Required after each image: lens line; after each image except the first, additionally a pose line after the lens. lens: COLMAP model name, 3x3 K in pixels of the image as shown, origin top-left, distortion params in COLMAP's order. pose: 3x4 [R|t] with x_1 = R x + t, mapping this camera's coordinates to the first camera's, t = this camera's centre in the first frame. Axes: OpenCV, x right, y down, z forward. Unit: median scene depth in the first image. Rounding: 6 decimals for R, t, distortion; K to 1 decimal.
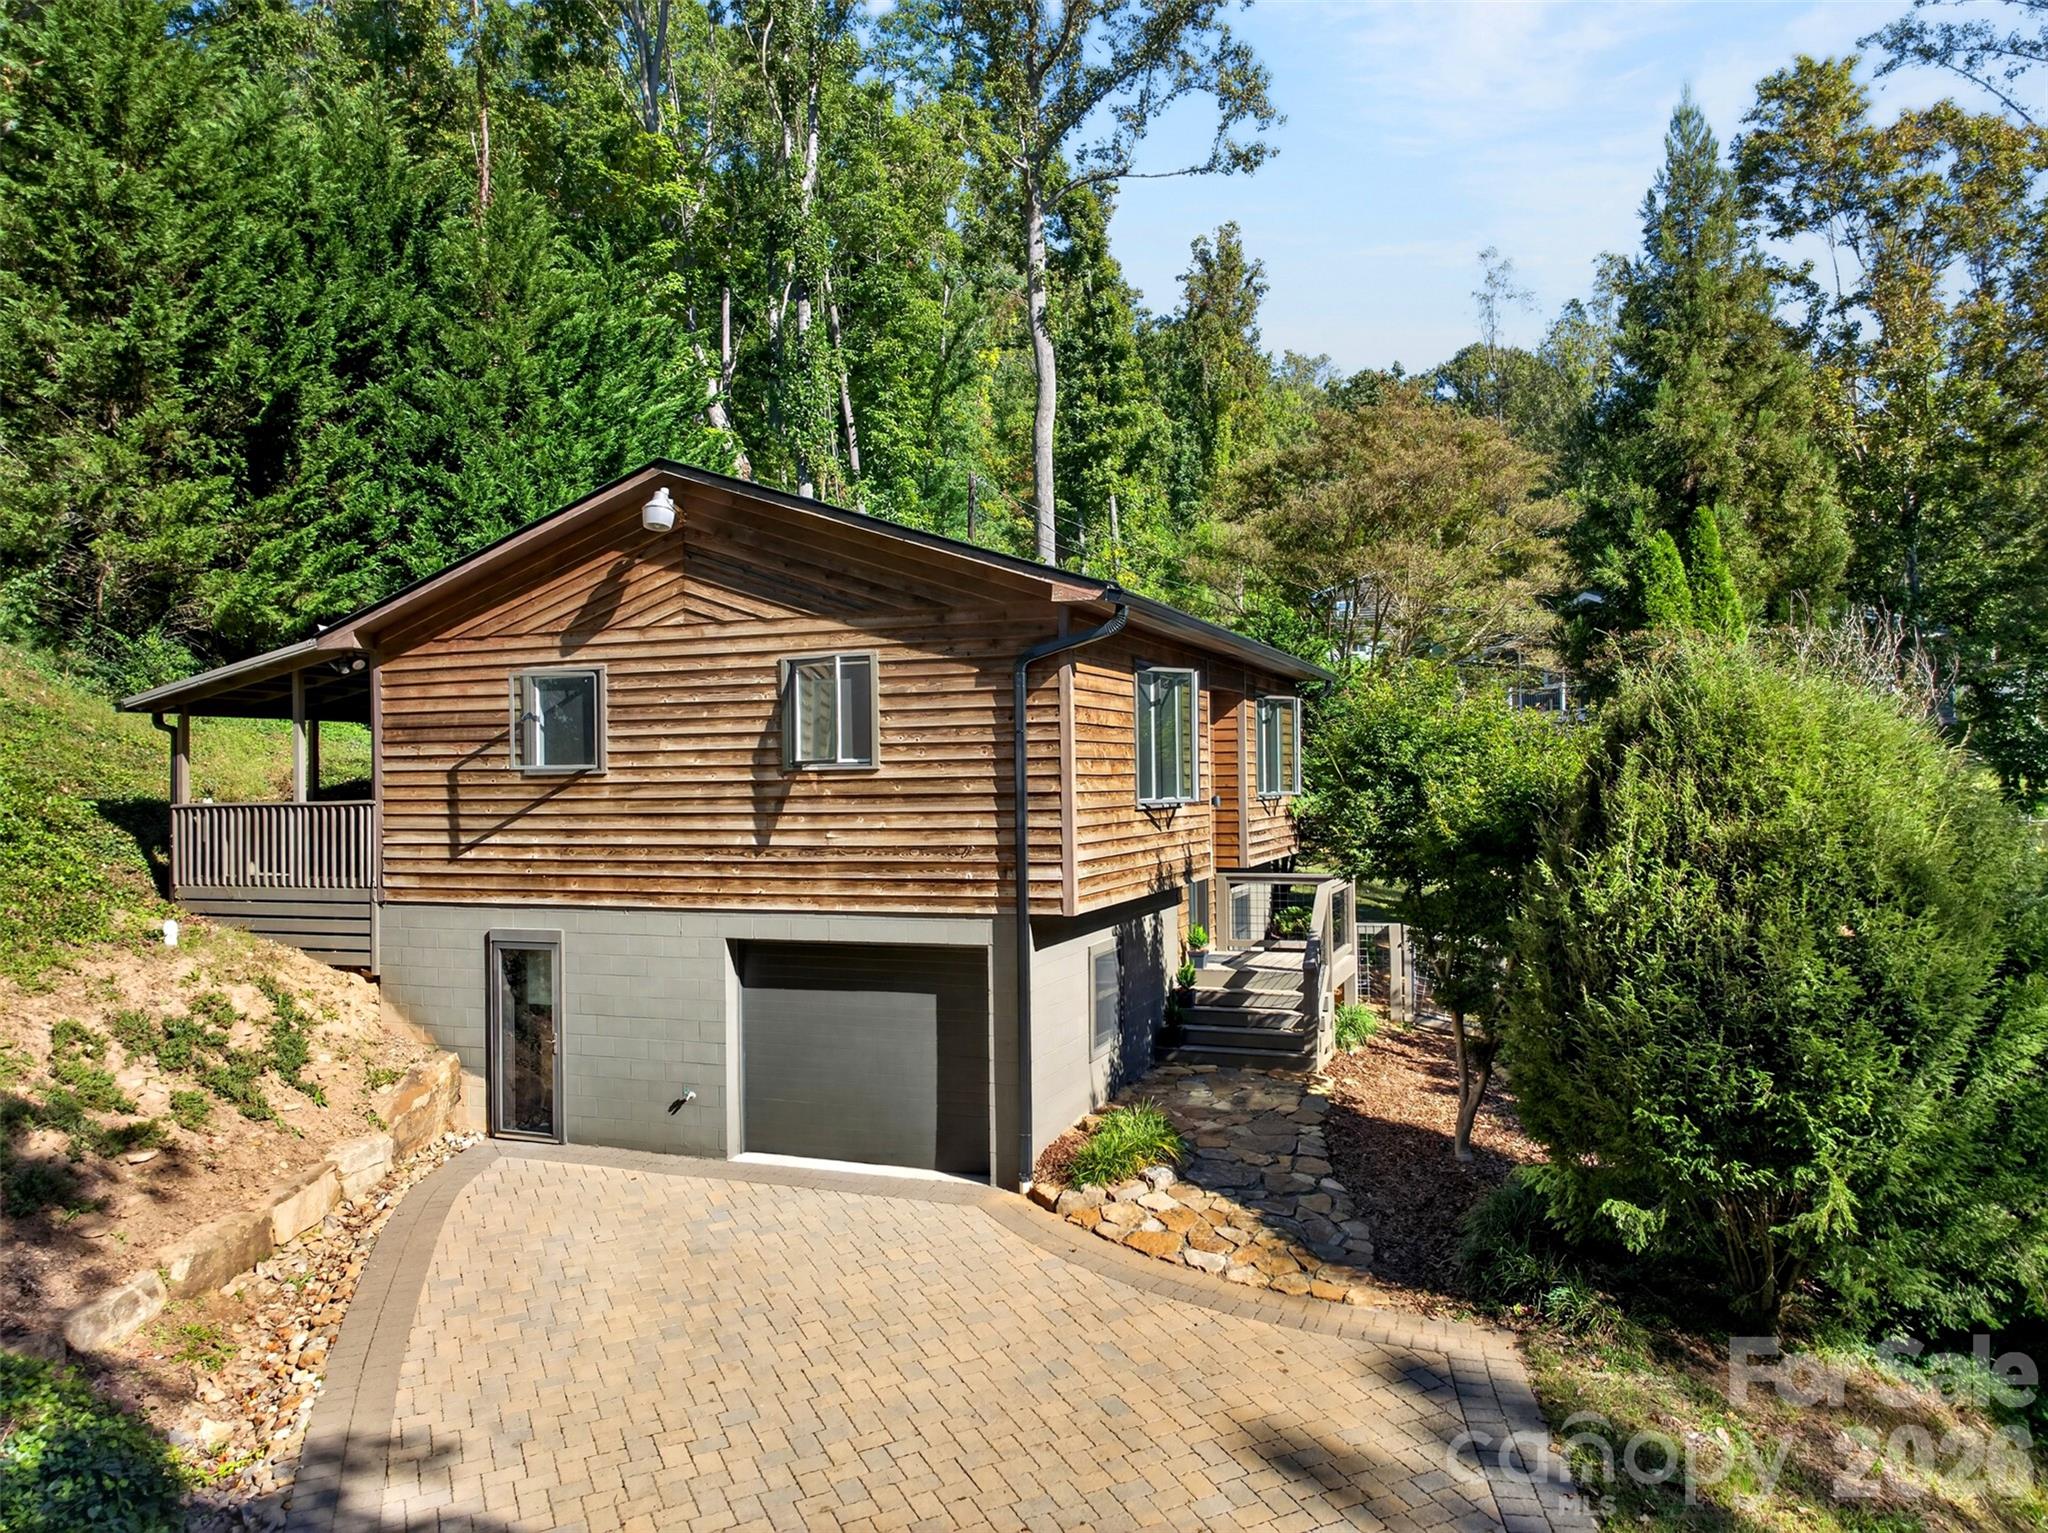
lens RADIAL K [[1412.0, 0, 1036.8], [0, 1412.0, 748.3], [0, 0, 1]] dist [-0.016023, 0.019348]
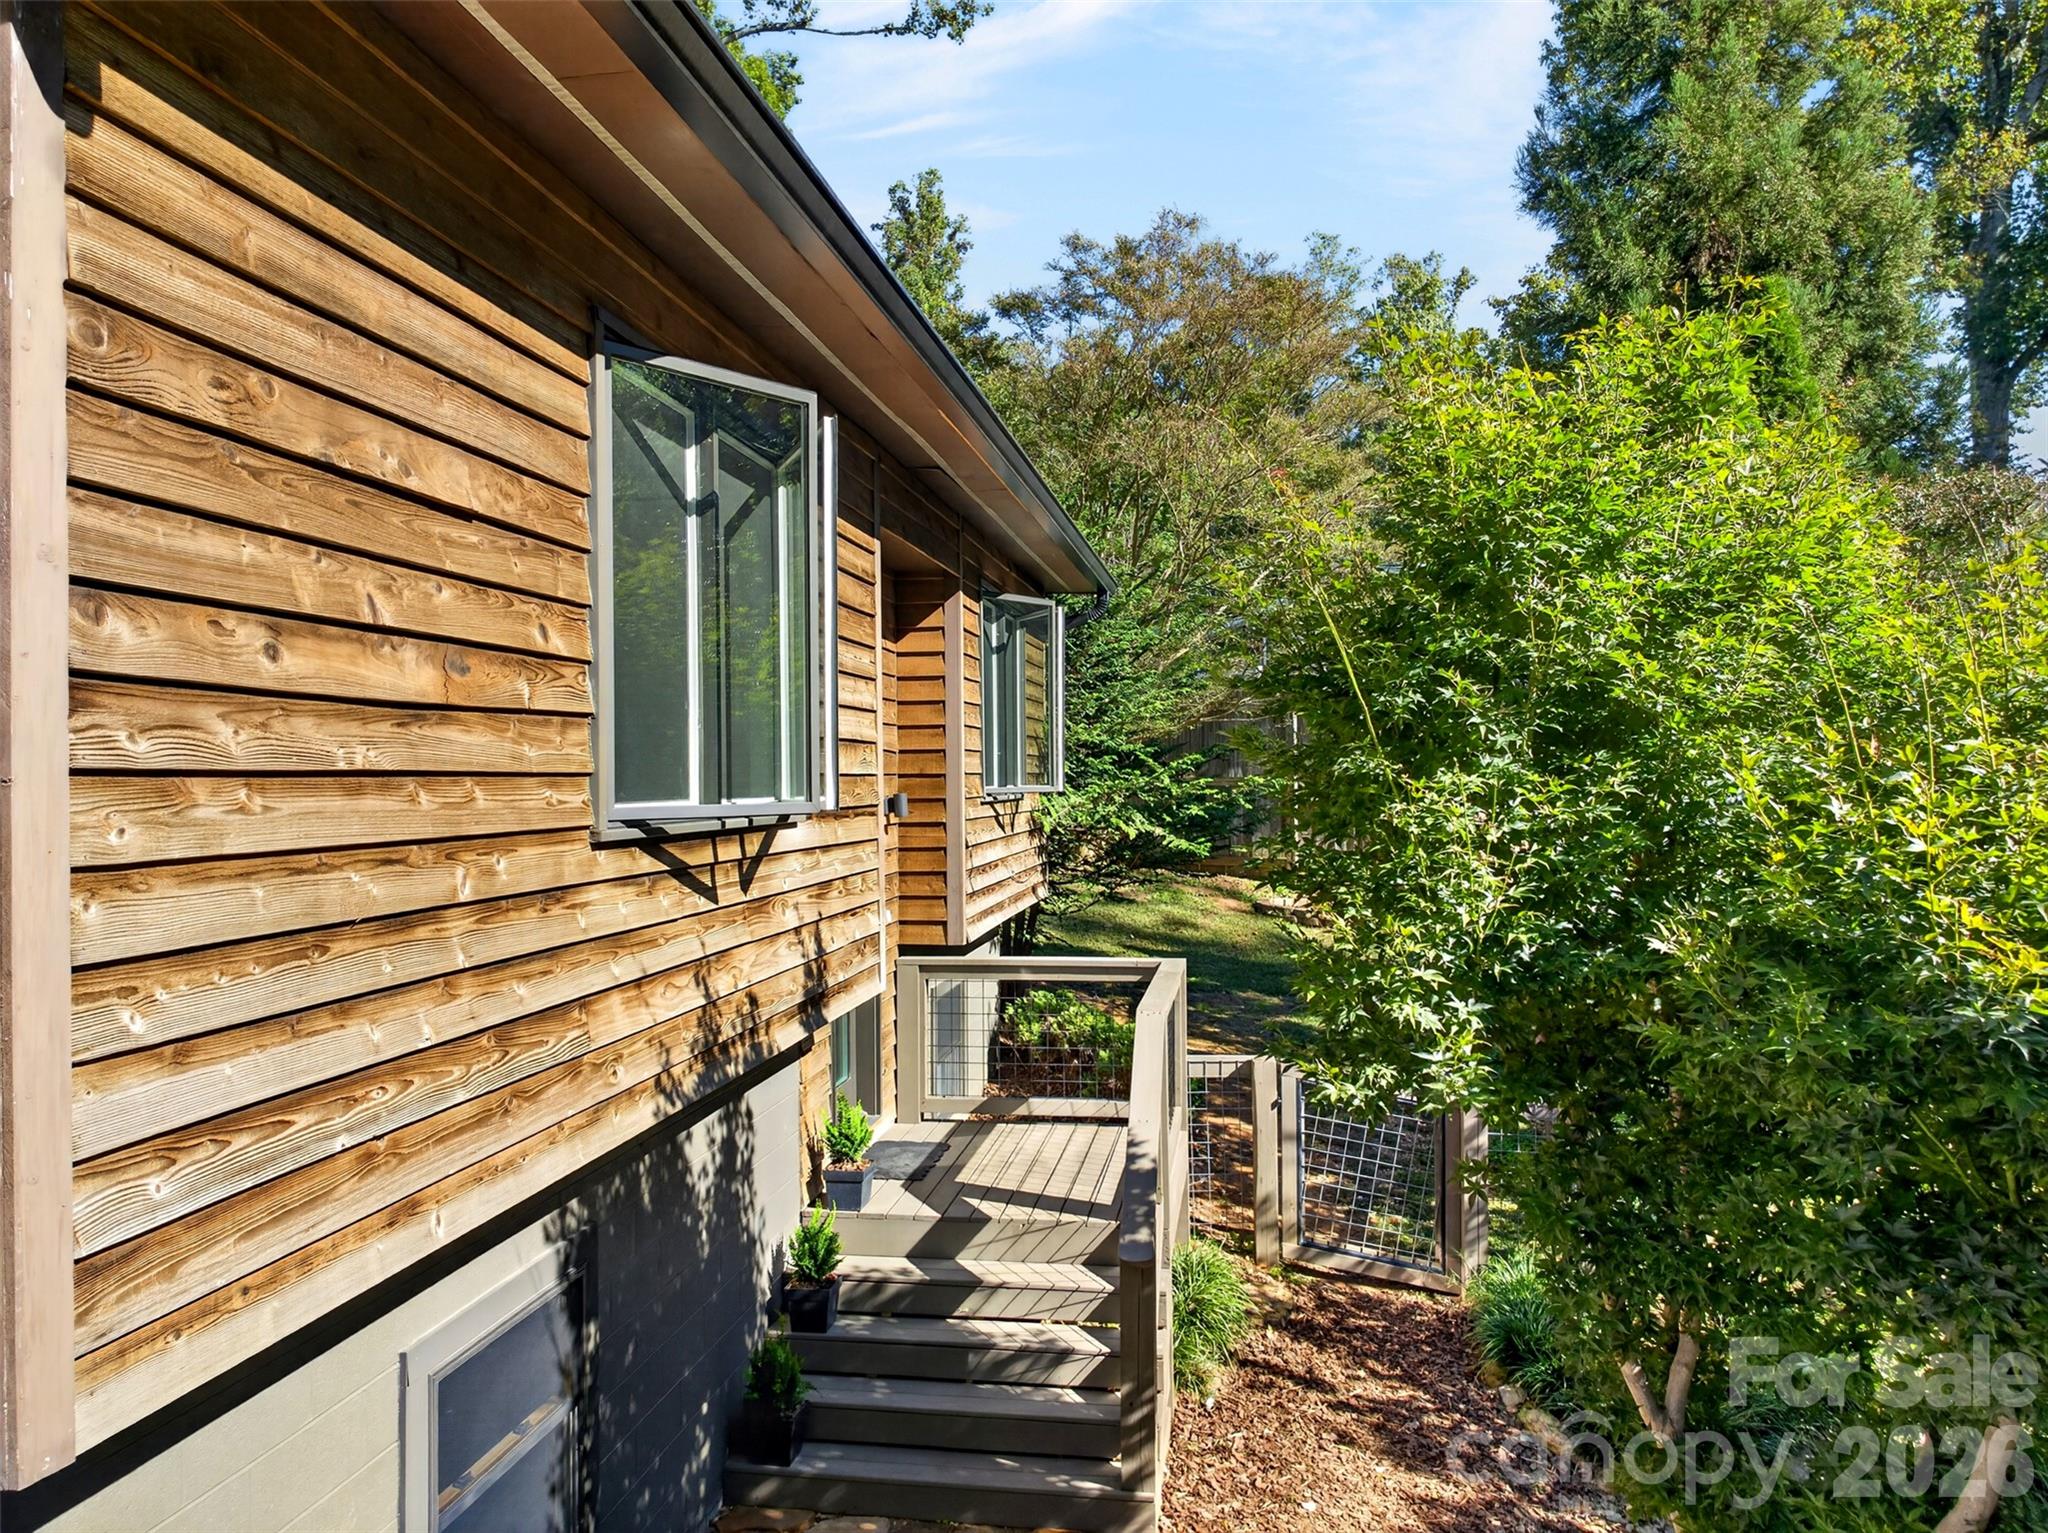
lens RADIAL K [[1412.0, 0, 1043.8], [0, 1412.0, 754.0], [0, 0, 1]] dist [-0.016023, 0.019348]
pose [[0.976368, 0.005017, 0.216058, 0.088933], [-0.005964, 0.999975, 0.003732, 0.022237], [-0.216034, -0.004933, 0.976373, 0.646632]]
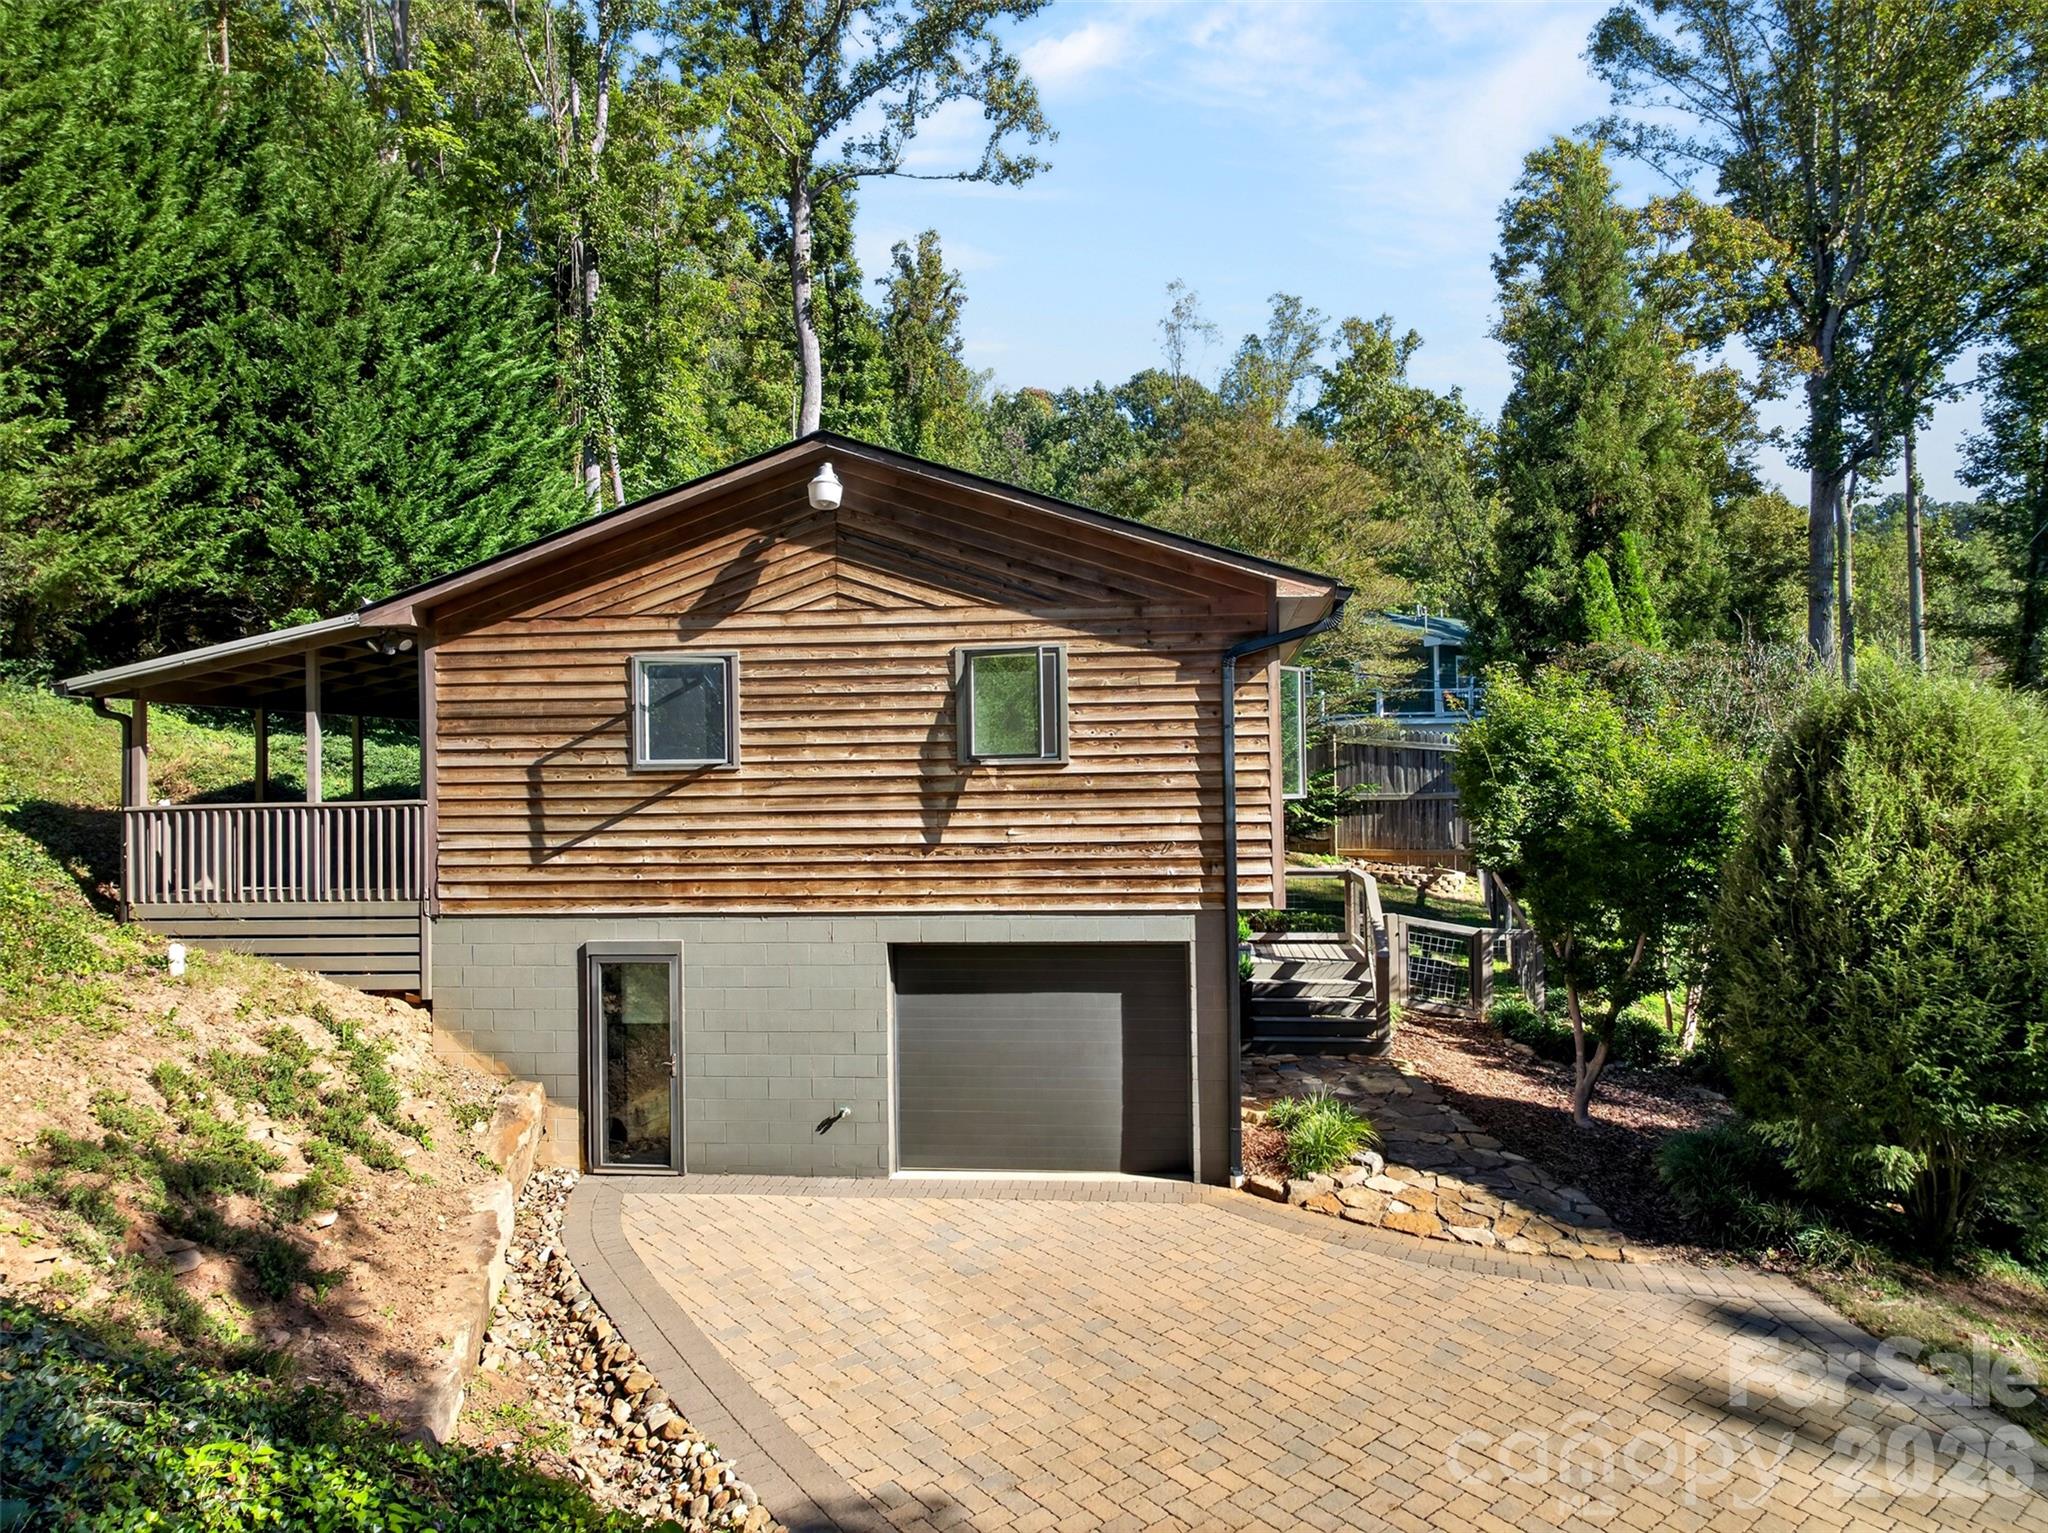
lens RADIAL K [[1412.0, 0, 1041.8], [0, 1412.0, 748.1], [0, 0, 1]] dist [-0.016023, 0.019348]
pose [[0.966248, 0.005311, 0.257559, -0.323462], [-0.004266, 0.999980, -0.004616, 0.007166], [-0.257579, 0.003361, 0.966251, 0.054310]]
